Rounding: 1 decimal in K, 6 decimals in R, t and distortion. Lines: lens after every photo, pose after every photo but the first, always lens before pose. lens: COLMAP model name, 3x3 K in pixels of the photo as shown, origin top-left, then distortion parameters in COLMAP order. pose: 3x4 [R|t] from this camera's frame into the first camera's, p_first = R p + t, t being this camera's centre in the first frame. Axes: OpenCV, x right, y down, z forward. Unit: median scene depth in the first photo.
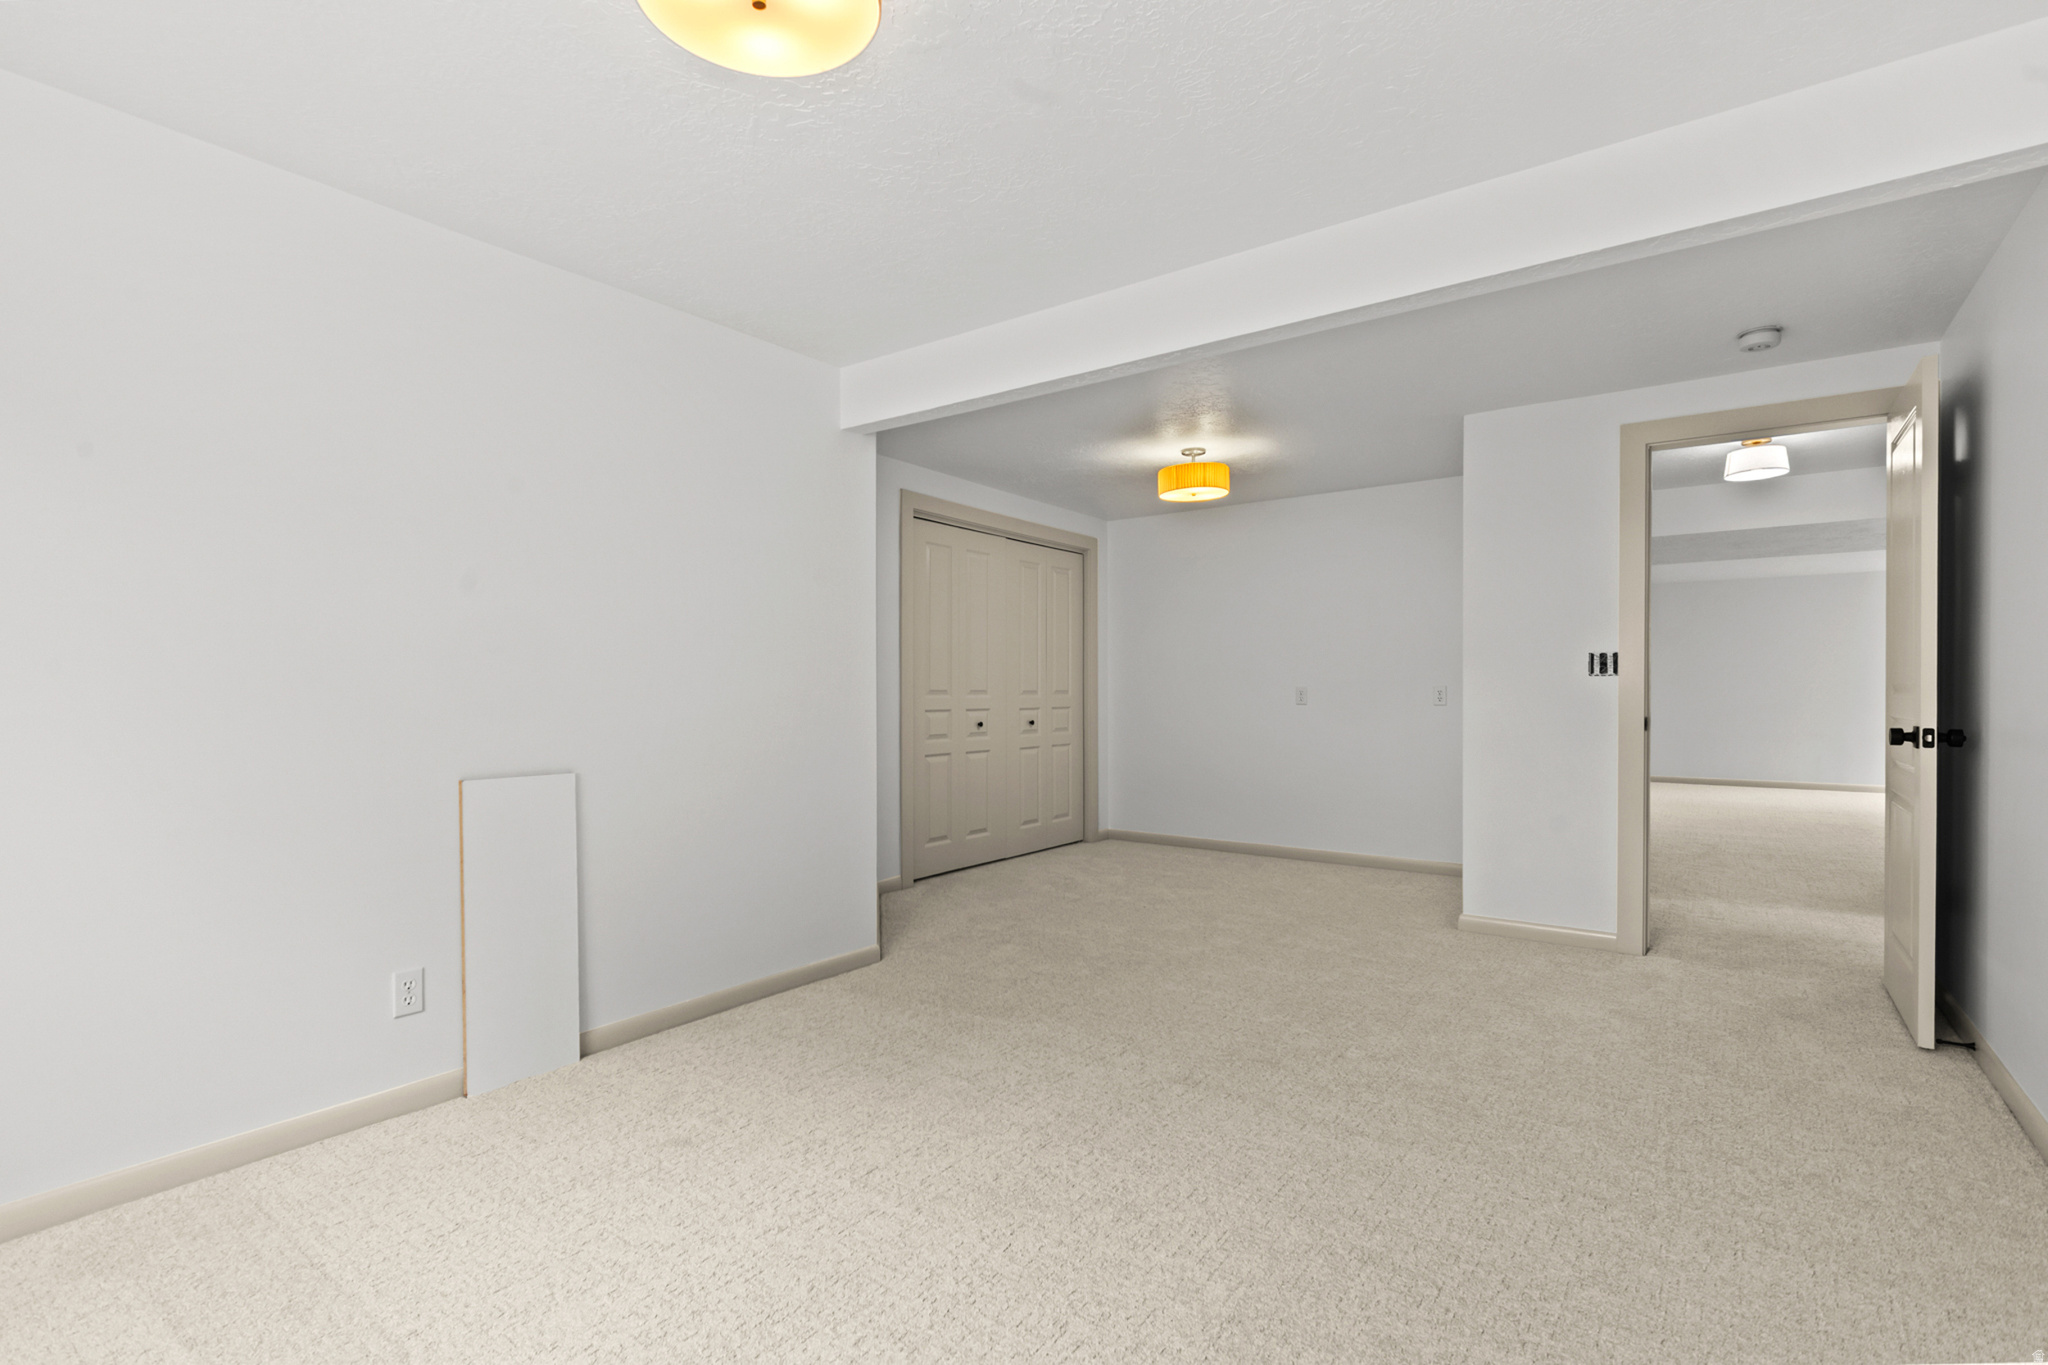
lens RADIAL K [[935.5, 0, 1016.8], [0, 935.5, 688.0], [0, 0, 1]] dist [-0.000148, -0.000037]
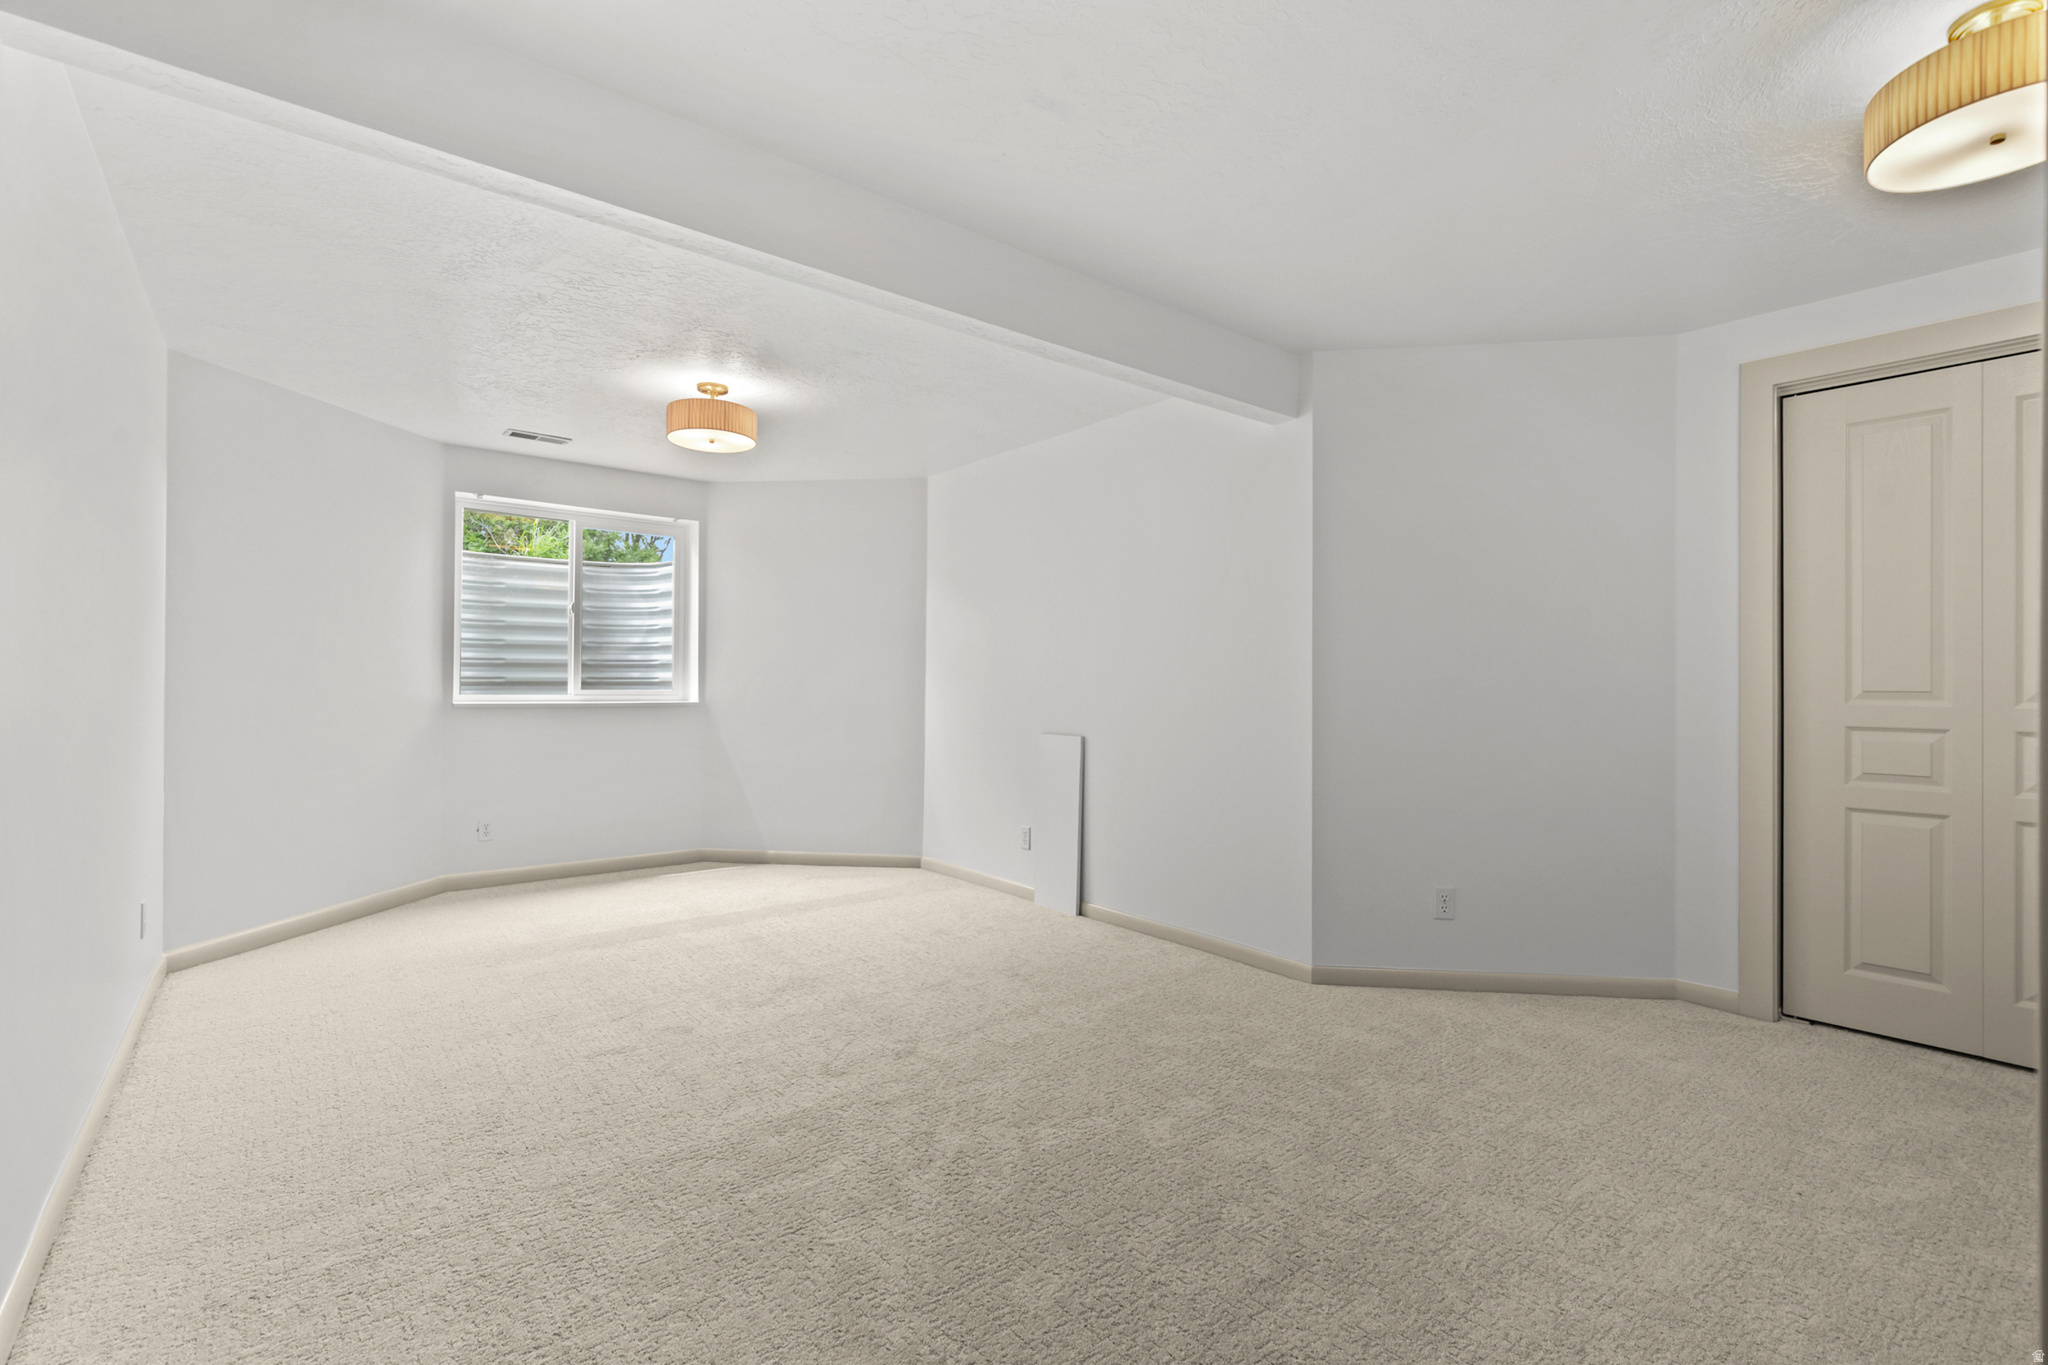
lens RADIAL K [[935.5, 0, 1017.0], [0, 935.5, 680.0], [0, 0, 1]] dist [-0.000148, -0.000037]
pose [[-0.246947, -0.003606, -0.969022, 0.709396], [-0.005875, 0.999980, -0.002224, 0.000851], [0.969011, 0.005144, -0.246963, 0.833551]]
